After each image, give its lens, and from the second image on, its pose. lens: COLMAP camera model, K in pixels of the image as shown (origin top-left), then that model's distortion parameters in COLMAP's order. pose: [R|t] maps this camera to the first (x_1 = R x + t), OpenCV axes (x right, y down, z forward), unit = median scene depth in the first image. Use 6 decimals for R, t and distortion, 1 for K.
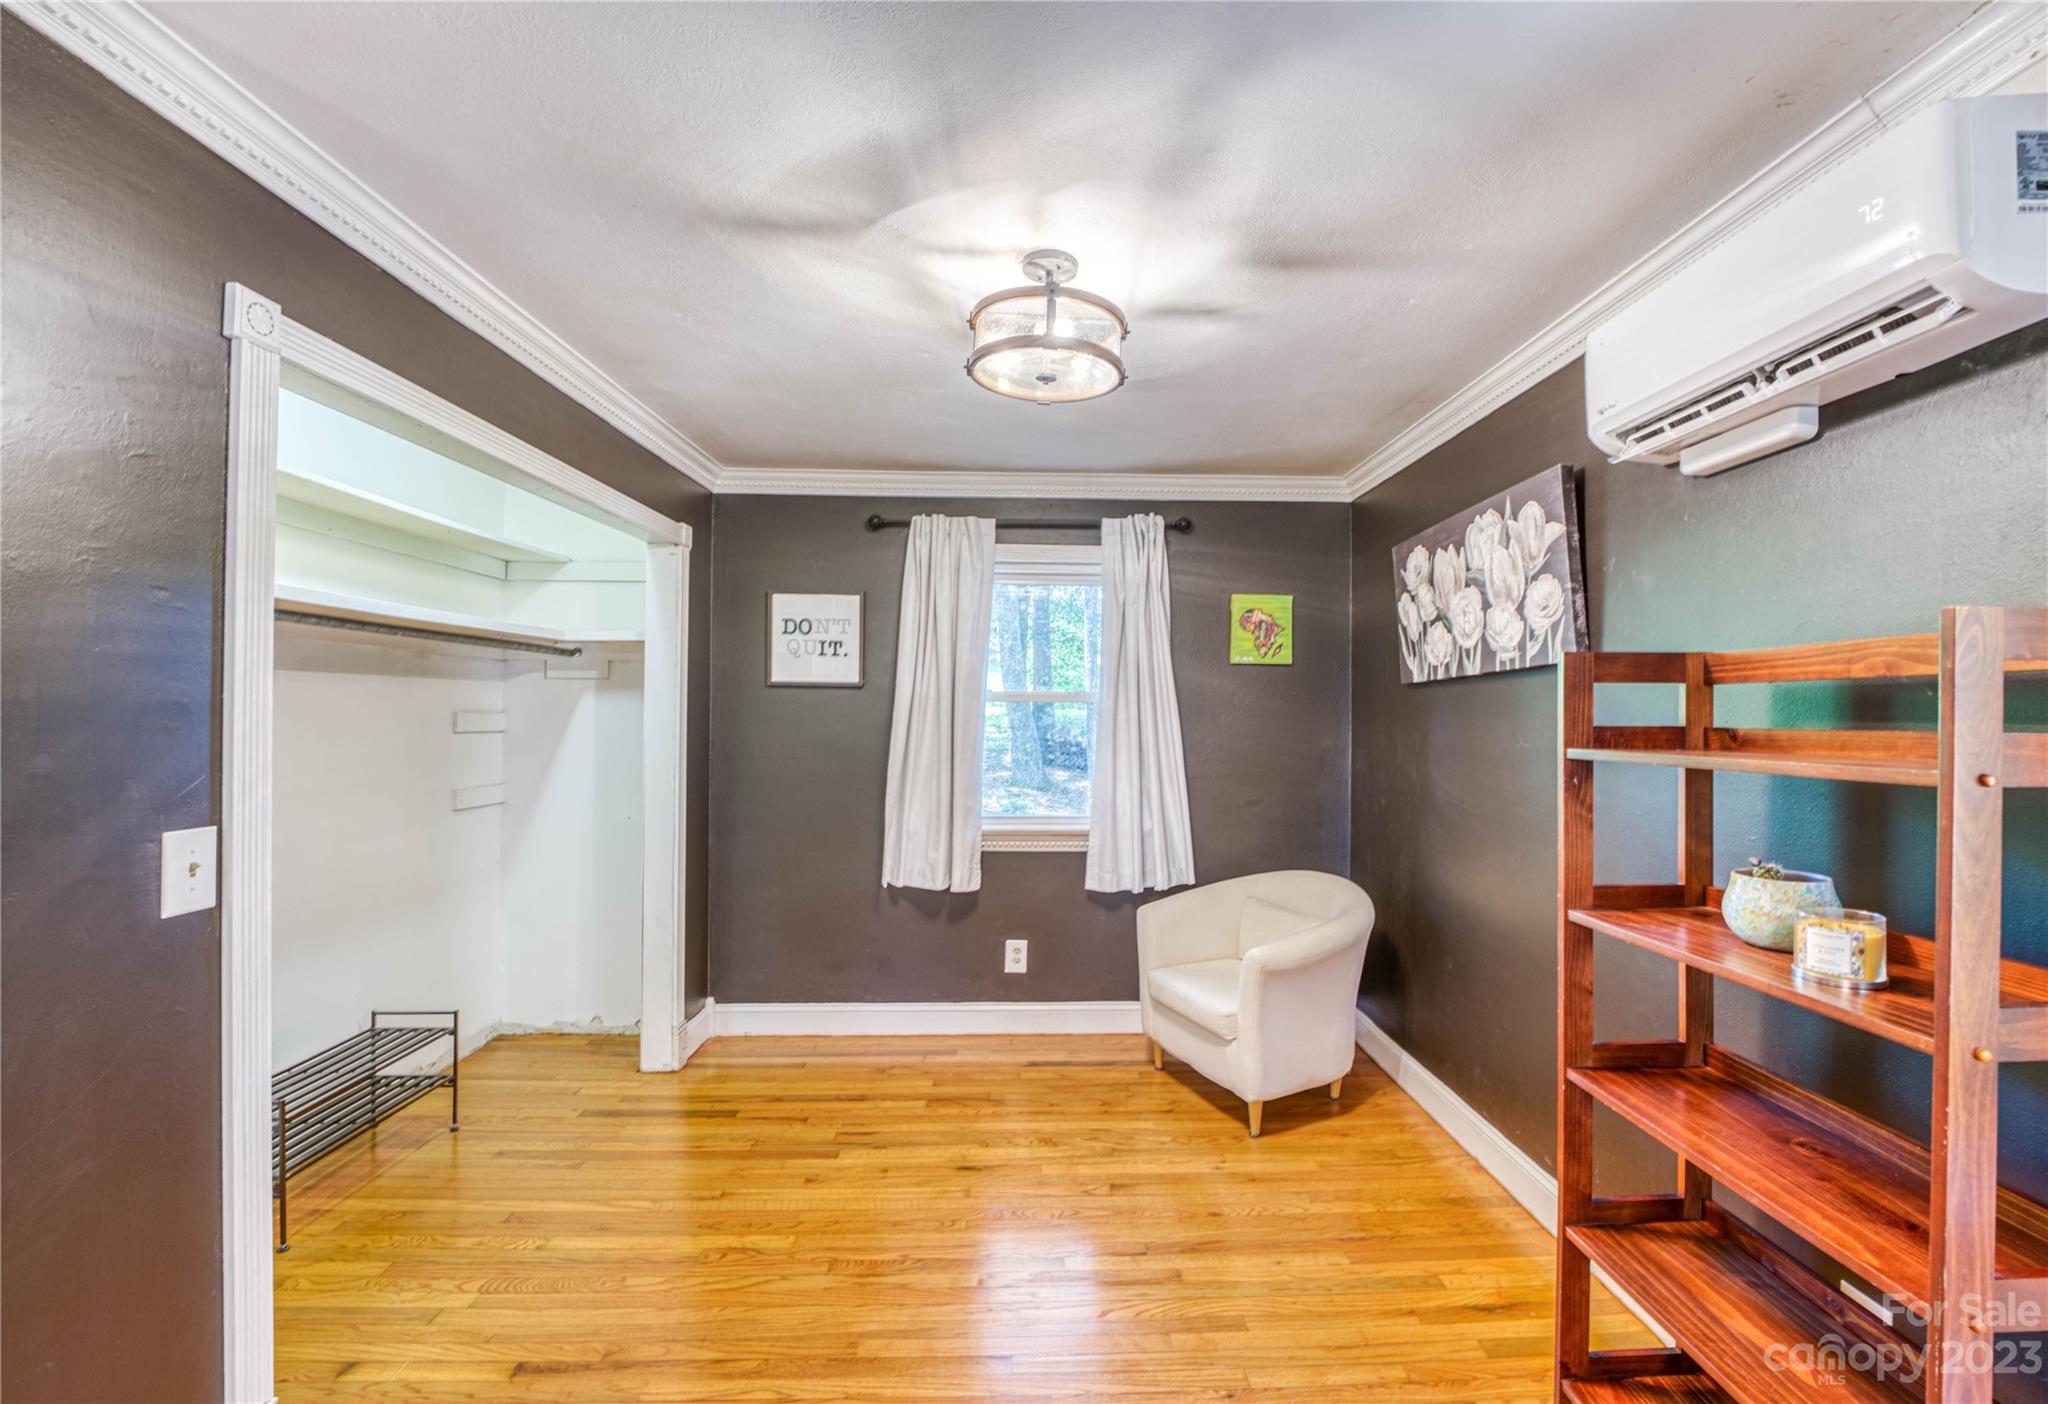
lens RADIAL K [[924.6, 0, 1019.5], [0, 924.6, 711.8], [0, 0, 1]] dist [-0.026028, -0.000414]
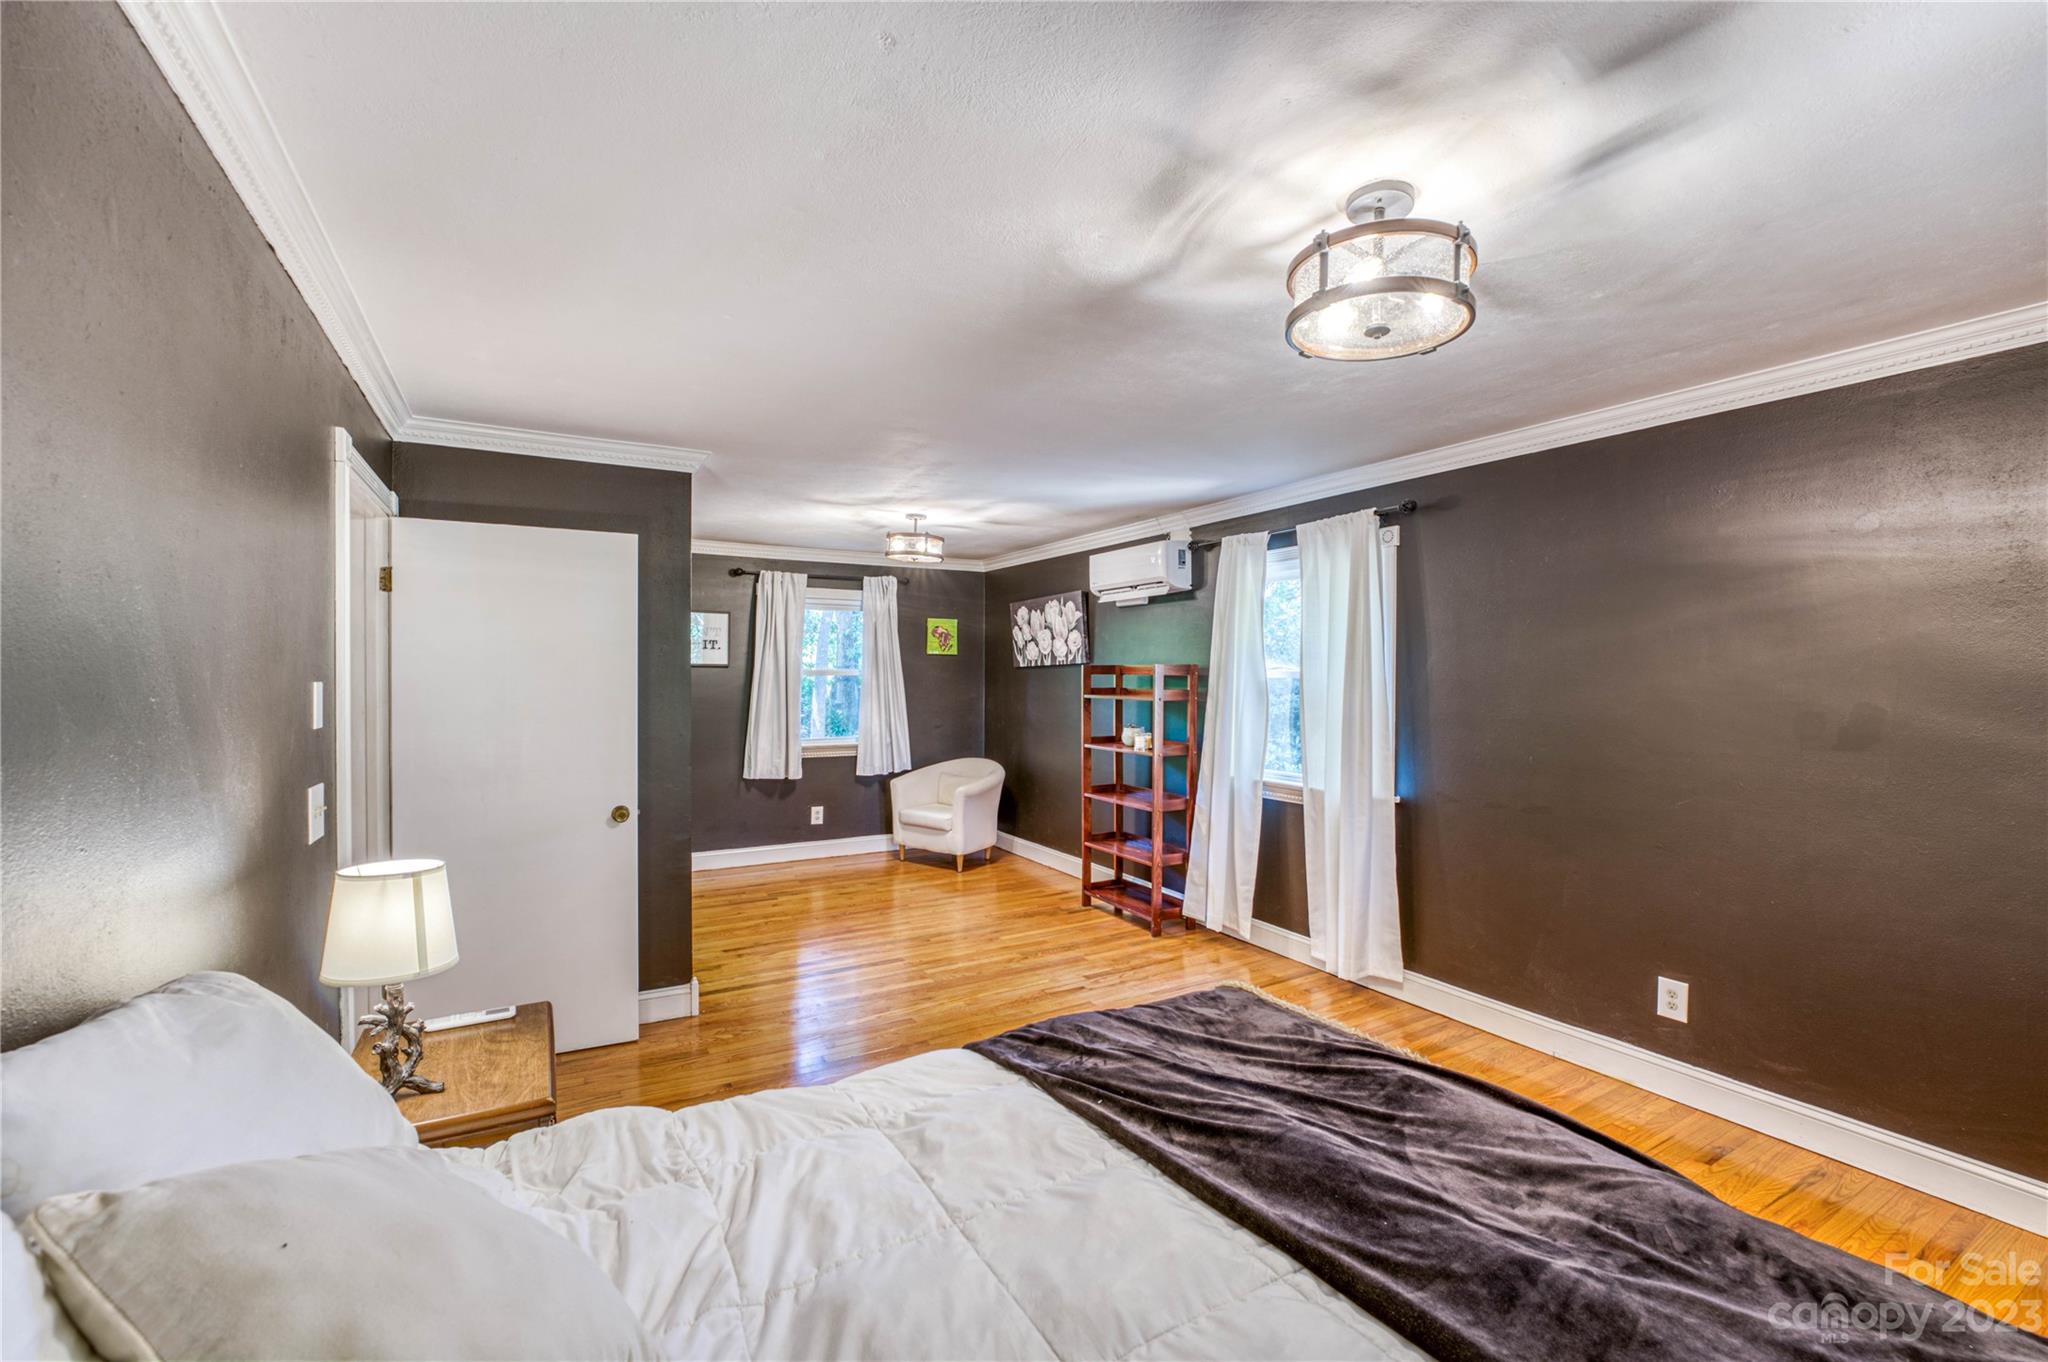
lens RADIAL K [[833.3, 0, 1021.0], [0, 833.3, 683.0], [0, 0, 1]] dist [-0.021599, 0.001536]
pose [[0.887083, -0.007701, 0.461546, -0.513421], [0.000774, 0.999884, 0.015195, -0.024759], [-0.461609, -0.013122, 0.886986, -0.807303]]
